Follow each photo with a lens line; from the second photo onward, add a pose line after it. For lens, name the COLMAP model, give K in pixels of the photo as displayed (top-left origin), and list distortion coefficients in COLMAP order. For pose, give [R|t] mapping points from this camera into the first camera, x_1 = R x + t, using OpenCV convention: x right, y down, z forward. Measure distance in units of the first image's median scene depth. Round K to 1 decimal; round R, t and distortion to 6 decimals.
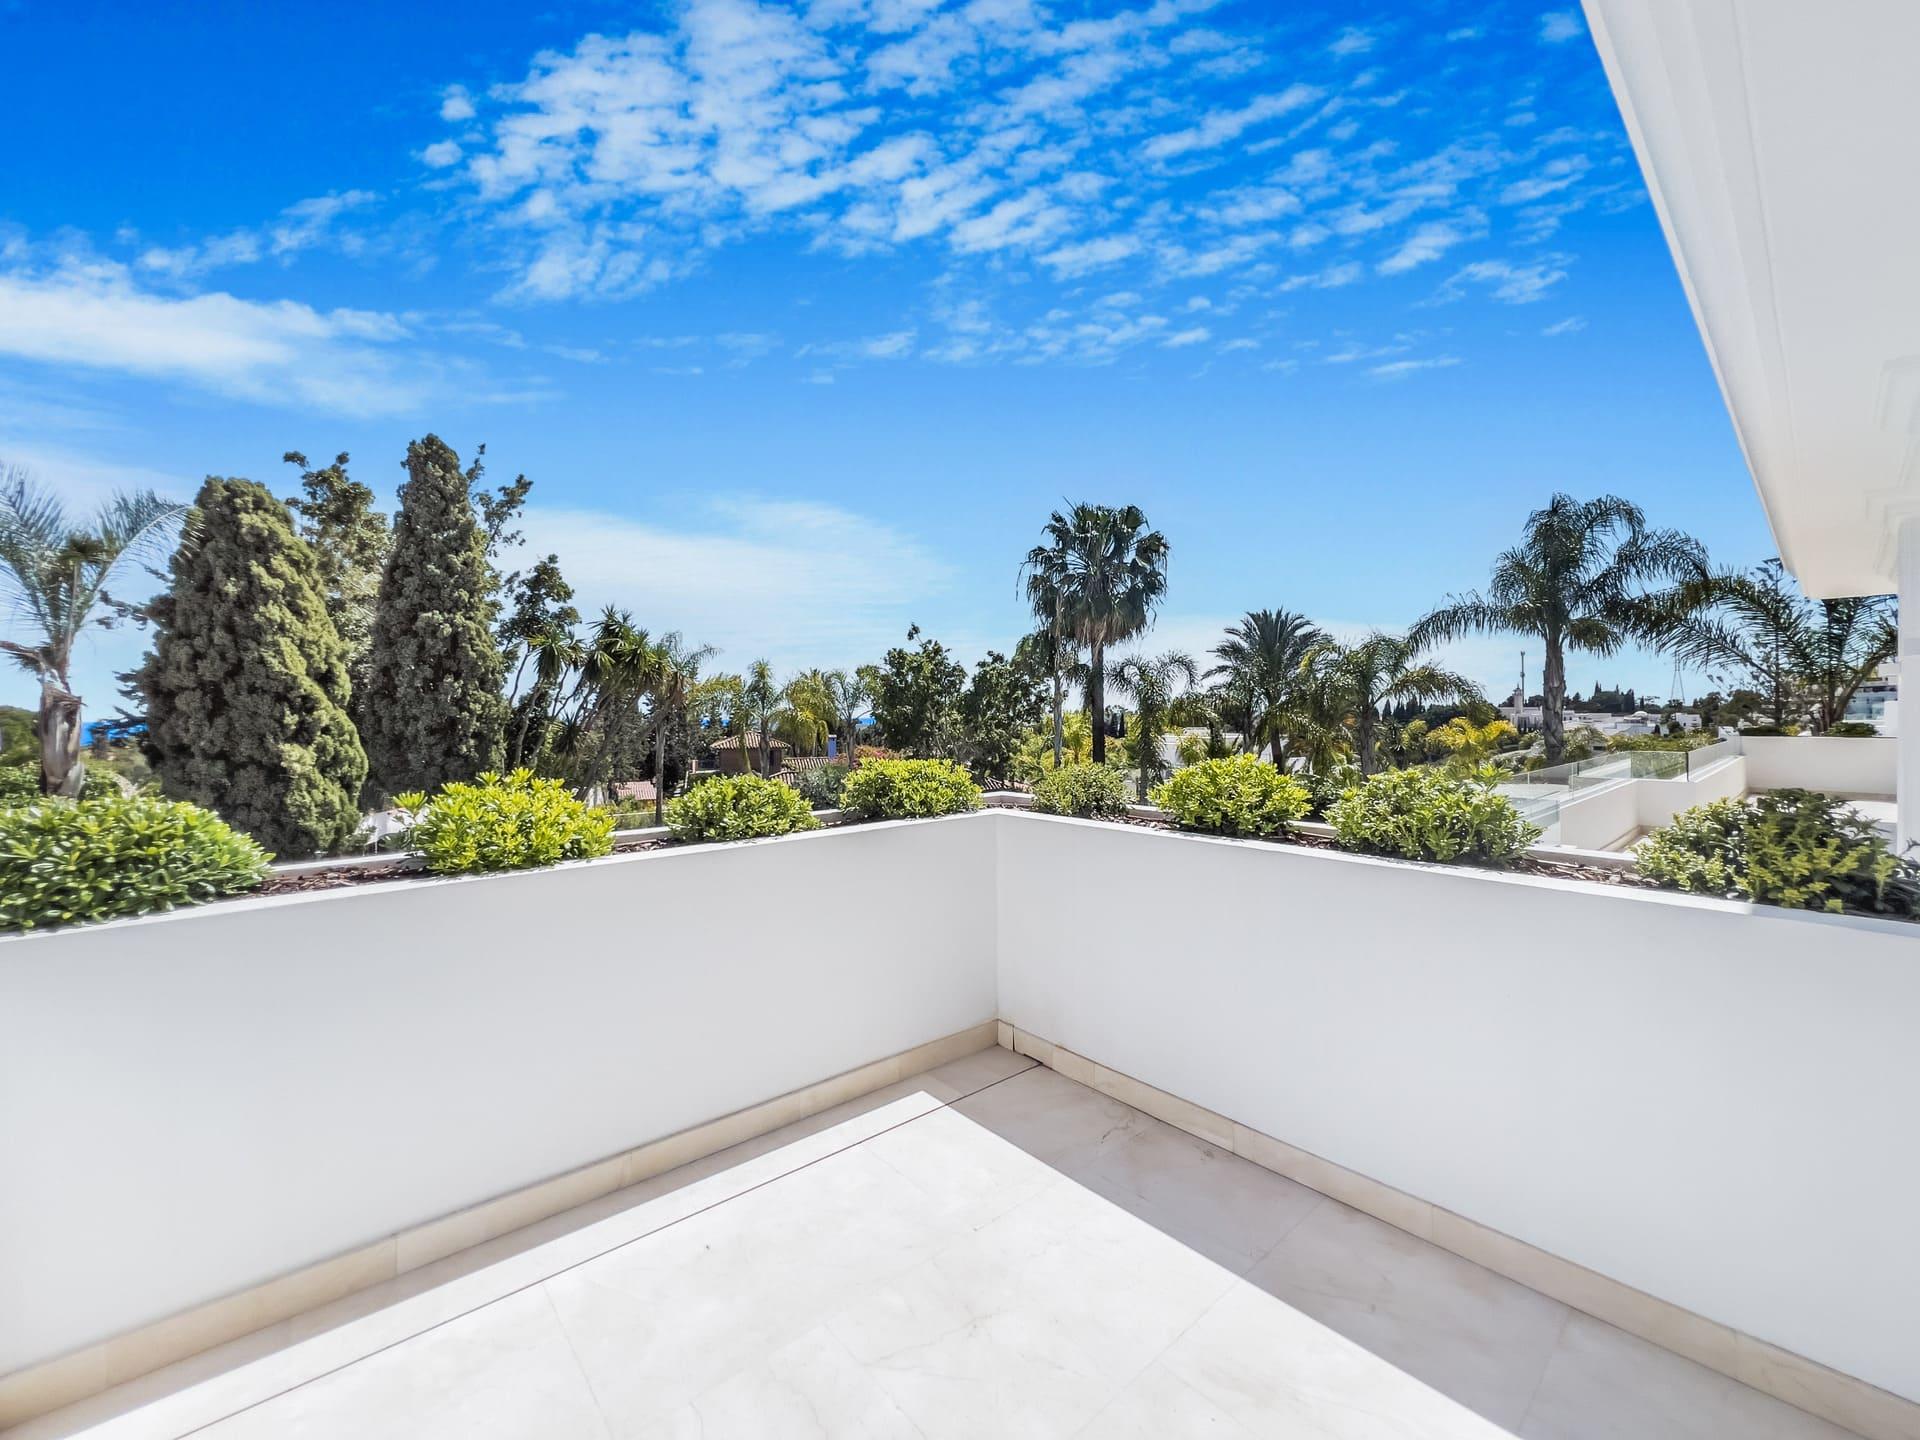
lens RADIAL K [[764.8, 0, 960.0], [0, 764.8, 720.0], [0, 0, 1]] dist [-0.000997, 0.000160]
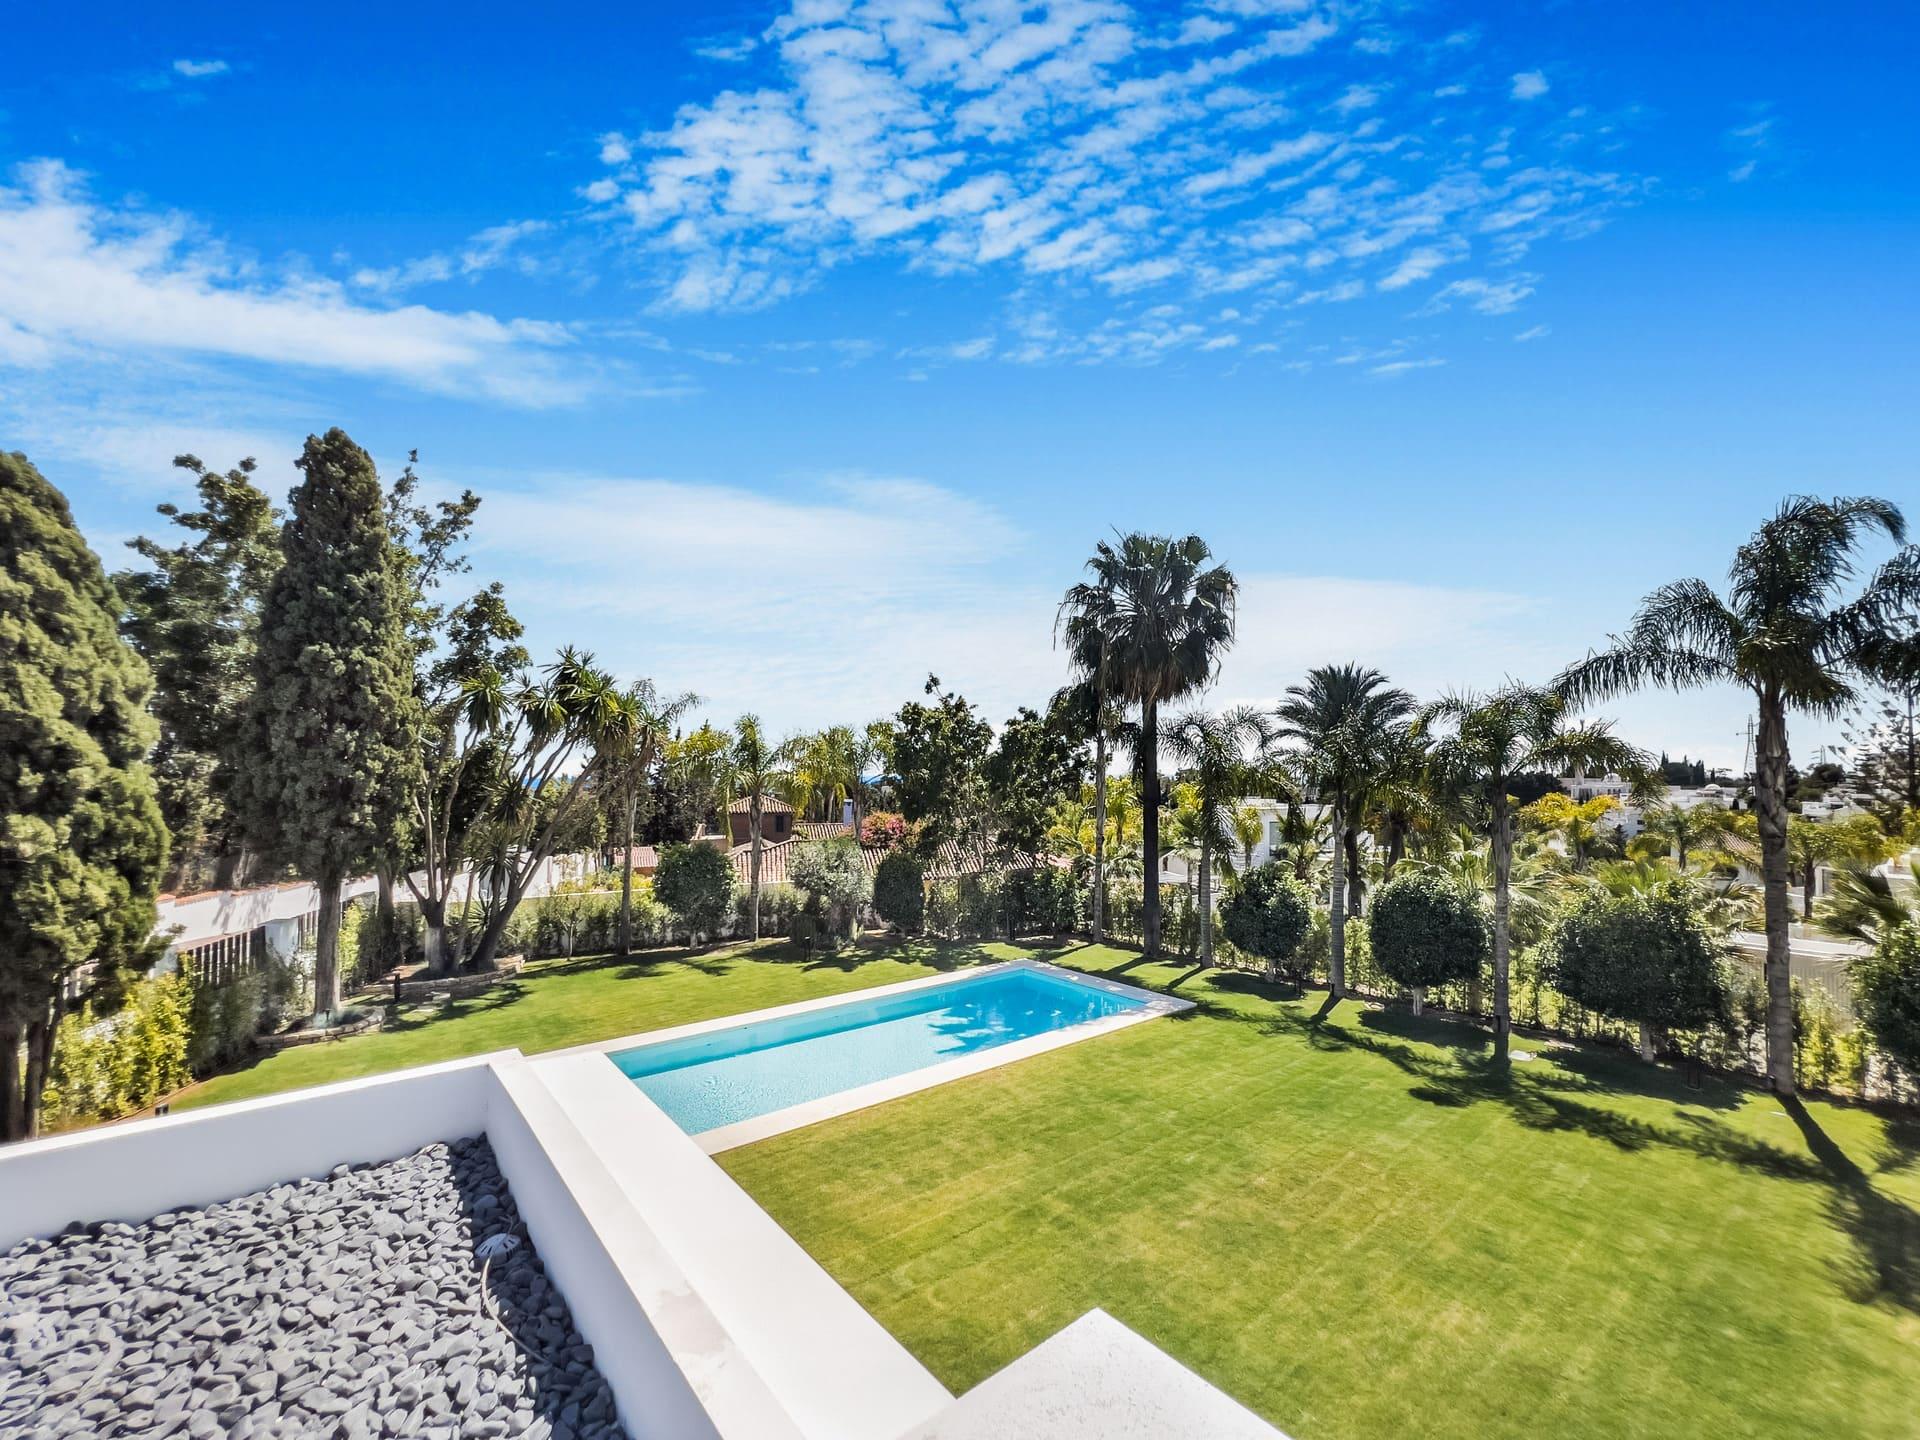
lens RADIAL K [[777.4, 0, 971.0], [0, 777.4, 774.1], [0, 0, 1]] dist [-0.001535, -0.000183]
pose [[0.999622, 0.013338, -0.024029, 0.004996], [-0.013614, 0.999843, -0.011374, -0.004652], [0.023873, 0.011697, 0.999647, 0.143510]]
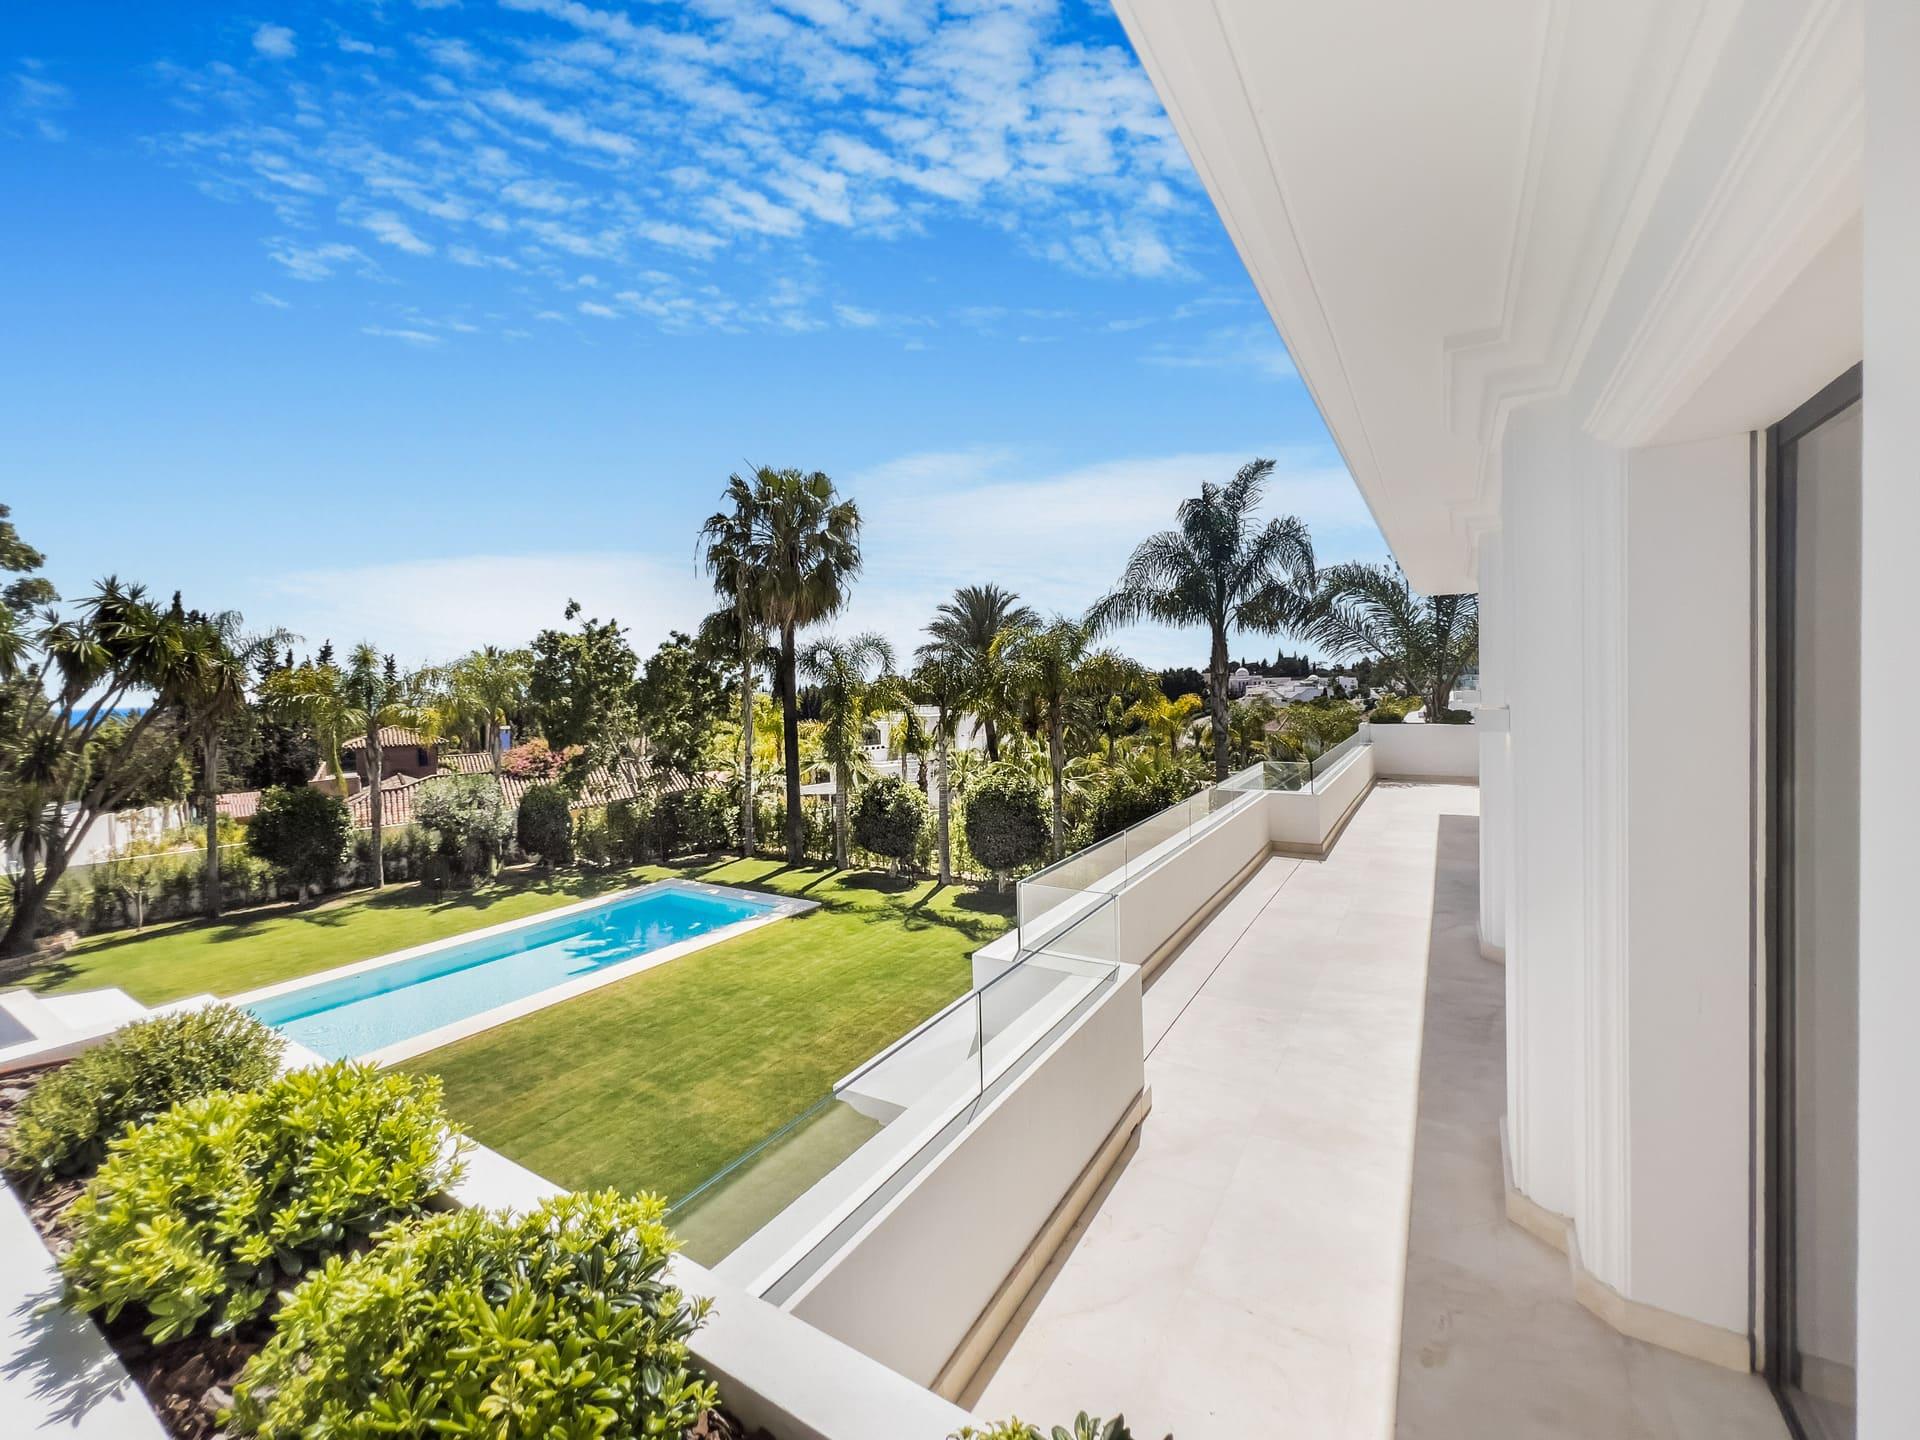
lens RADIAL K [[805.8, 0, 898.2], [0, 805.8, 715.1], [0, 0, 1]] dist [0.000126, 0.000196]
pose [[0.968590, -0.029910, 0.246857, 0.071333], [0.023046, 0.999265, 0.030647, -0.020332], [-0.247592, -0.023995, 0.968567, 0.053539]]
